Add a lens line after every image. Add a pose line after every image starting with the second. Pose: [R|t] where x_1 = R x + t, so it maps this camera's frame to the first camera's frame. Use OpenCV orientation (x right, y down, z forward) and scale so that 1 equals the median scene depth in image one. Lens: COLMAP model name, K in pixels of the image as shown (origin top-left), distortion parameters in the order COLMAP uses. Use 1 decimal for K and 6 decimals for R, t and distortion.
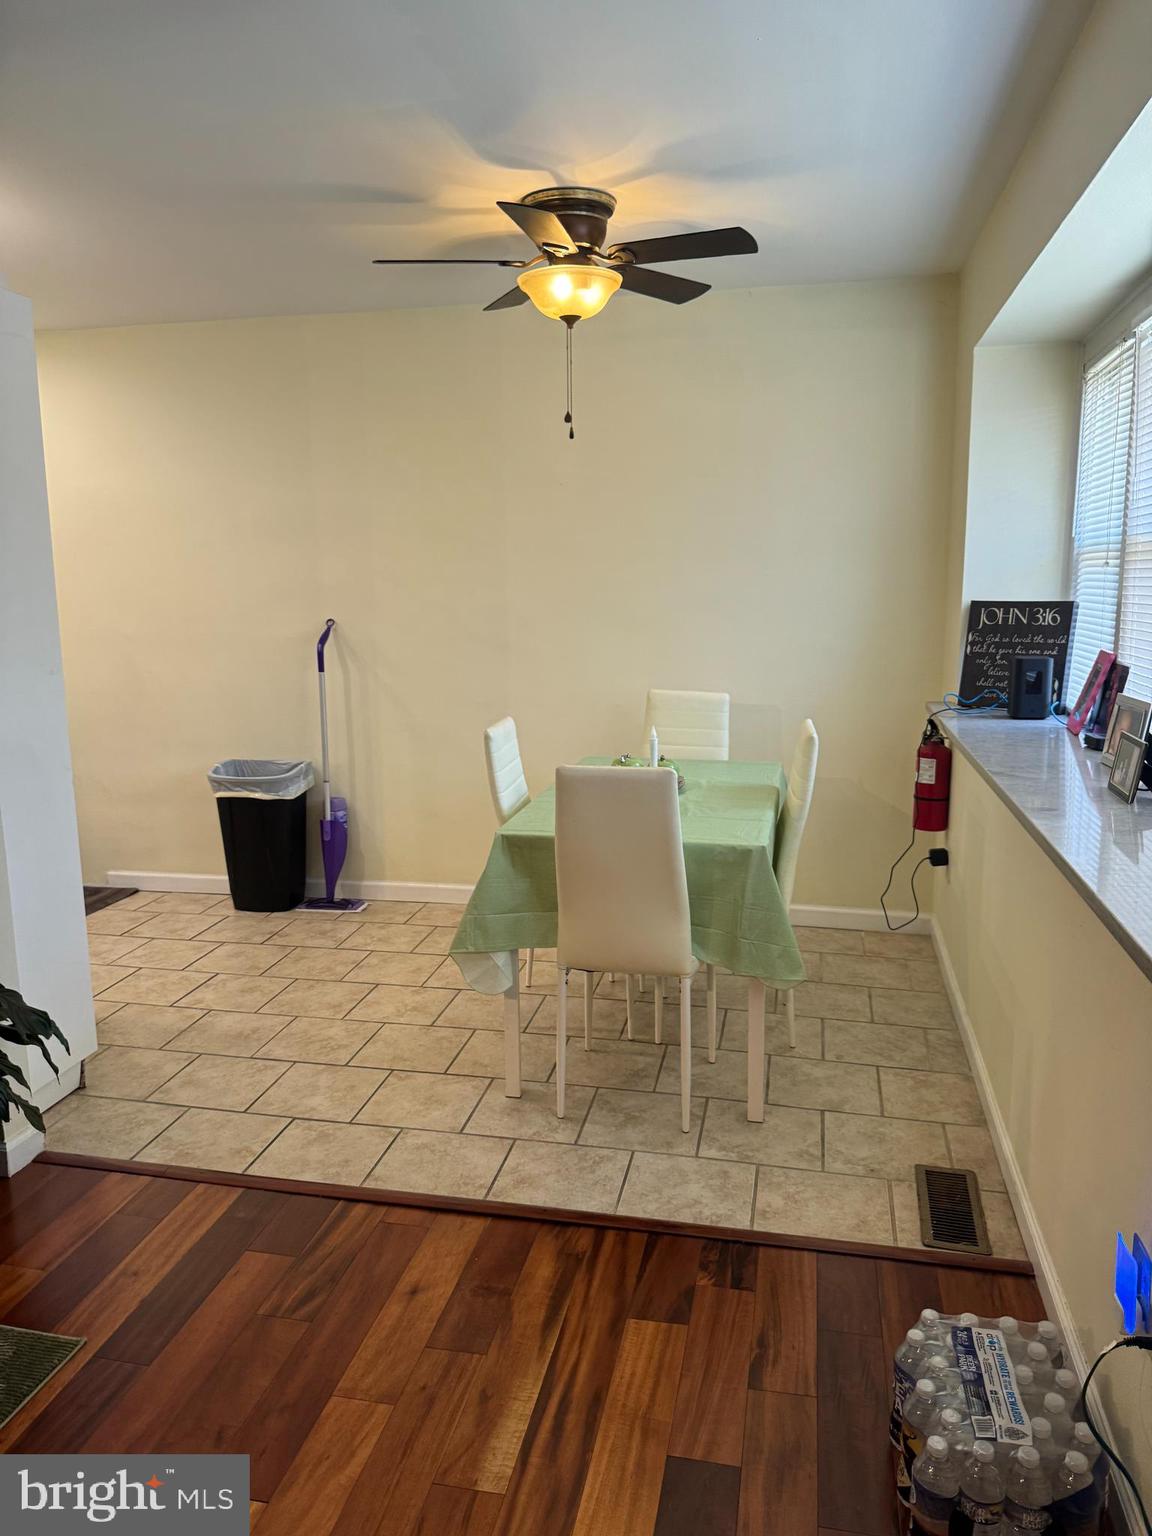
lens RADIAL K [[1084.9, 0, 572.7], [0, 1084.9, 771.8], [0, 0, 1]] dist [-0.004868, -0.005360]
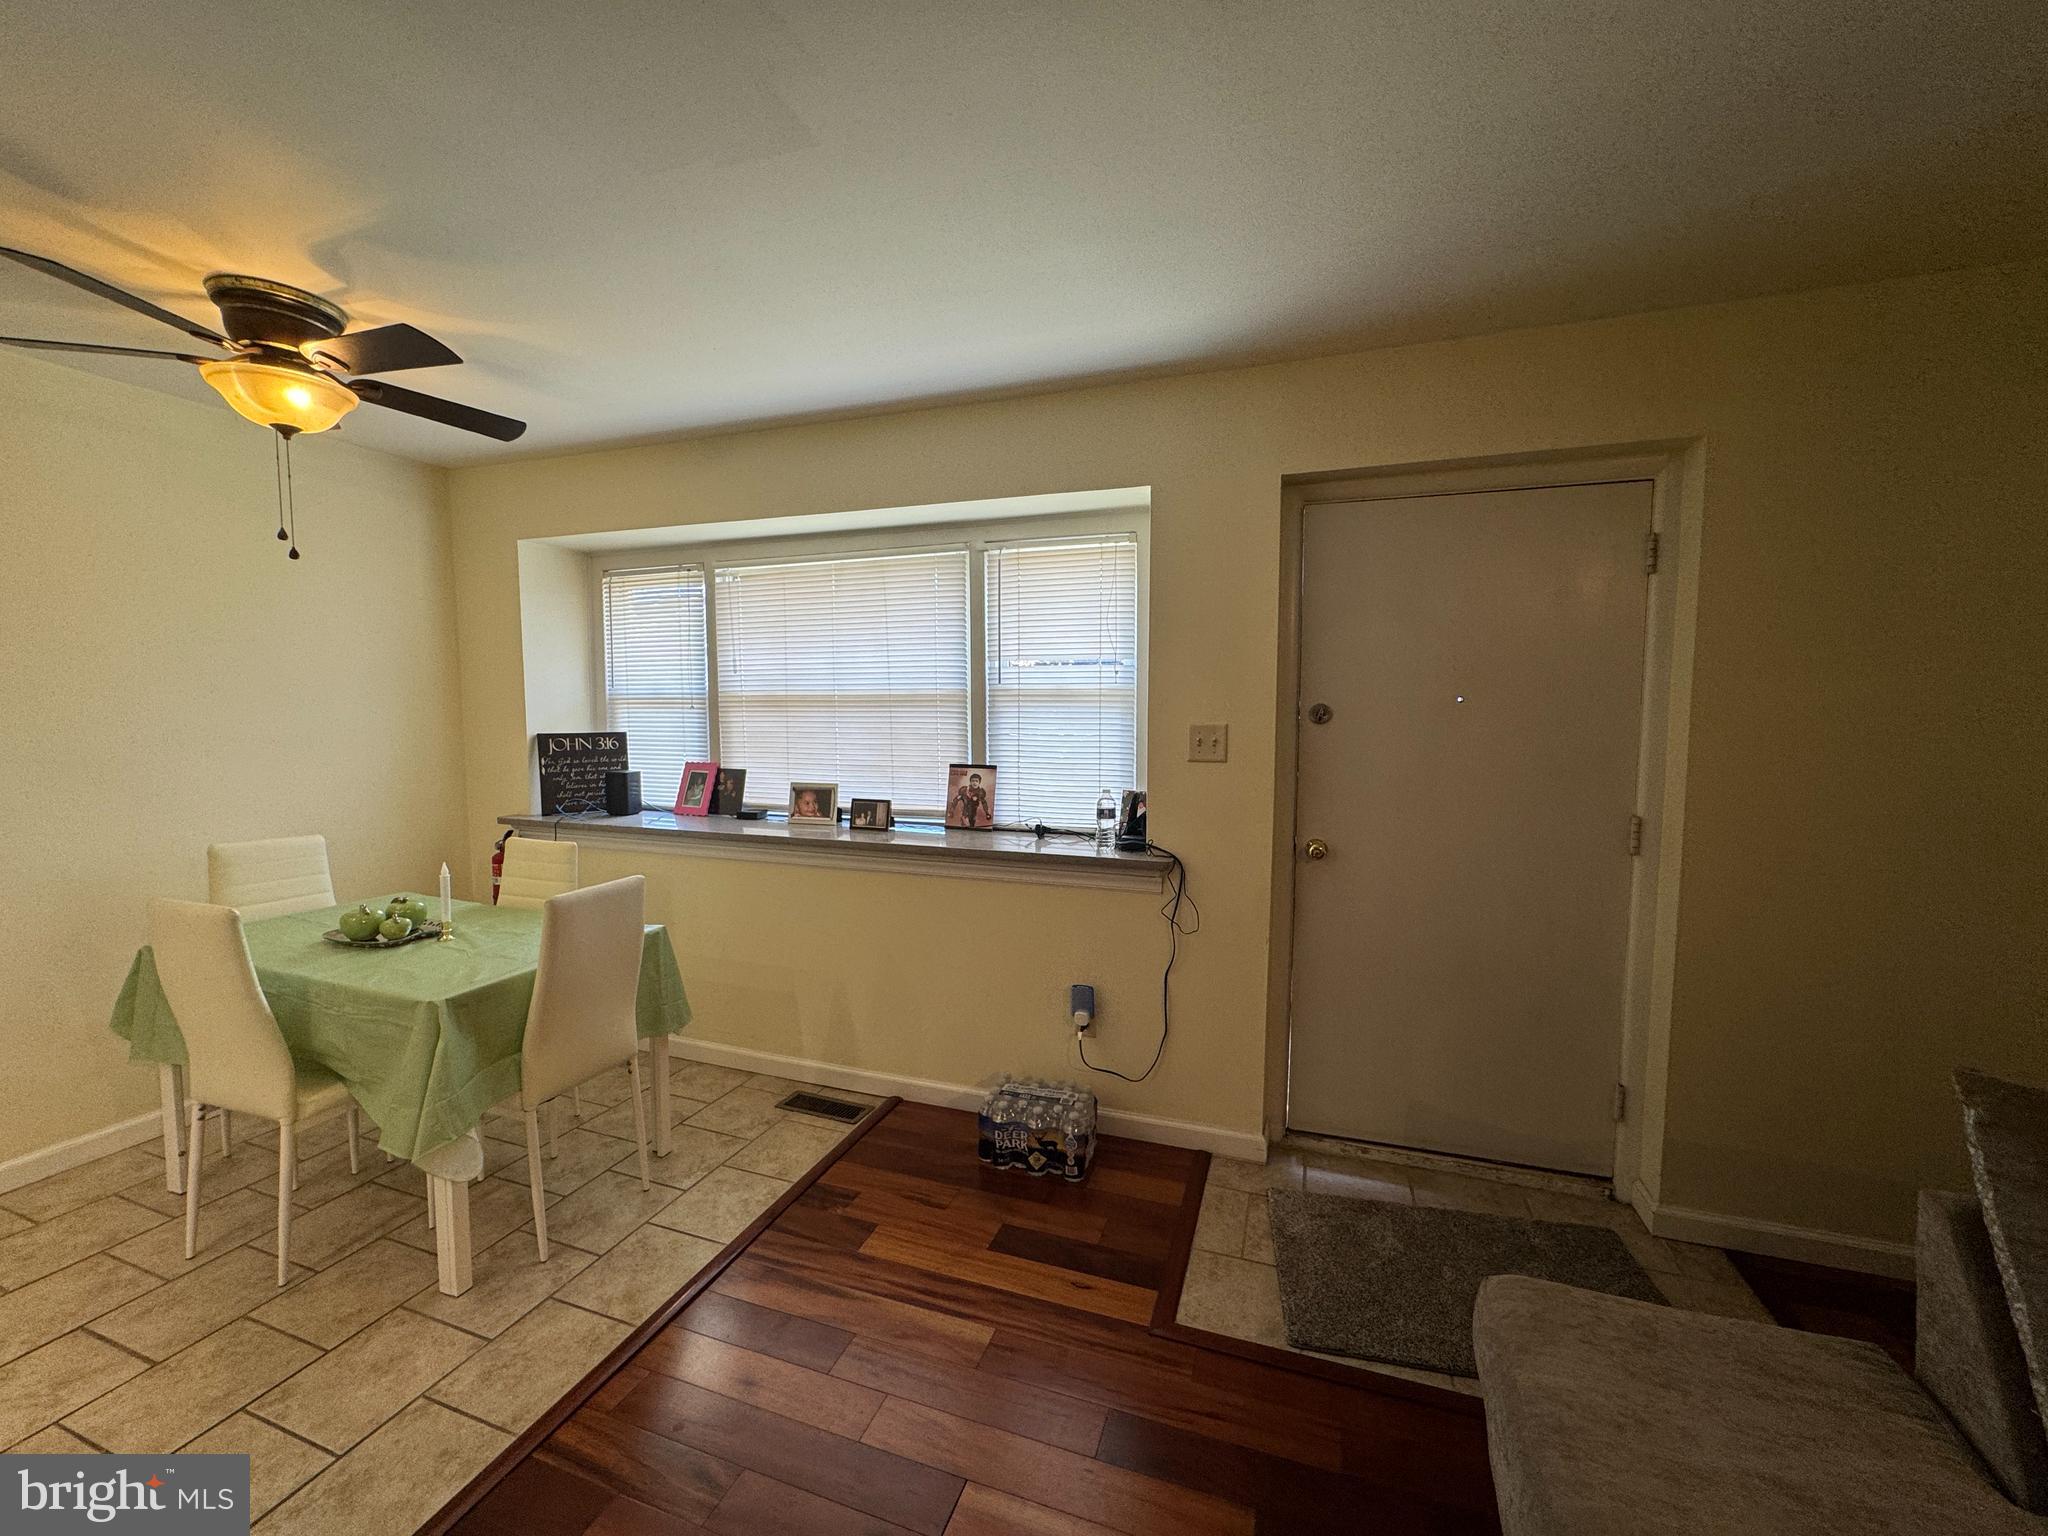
lens RADIAL K [[821.7, 0, 1015.1], [0, 821.7, 764.7], [0, 0, 1]] dist [0.001958, 0.000349]
pose [[0.126128, -0.060167, 0.990188, -0.673079], [0.166578, 0.985270, 0.038650, -0.082567], [-0.977928, 0.160069, 0.134292, 0.411220]]
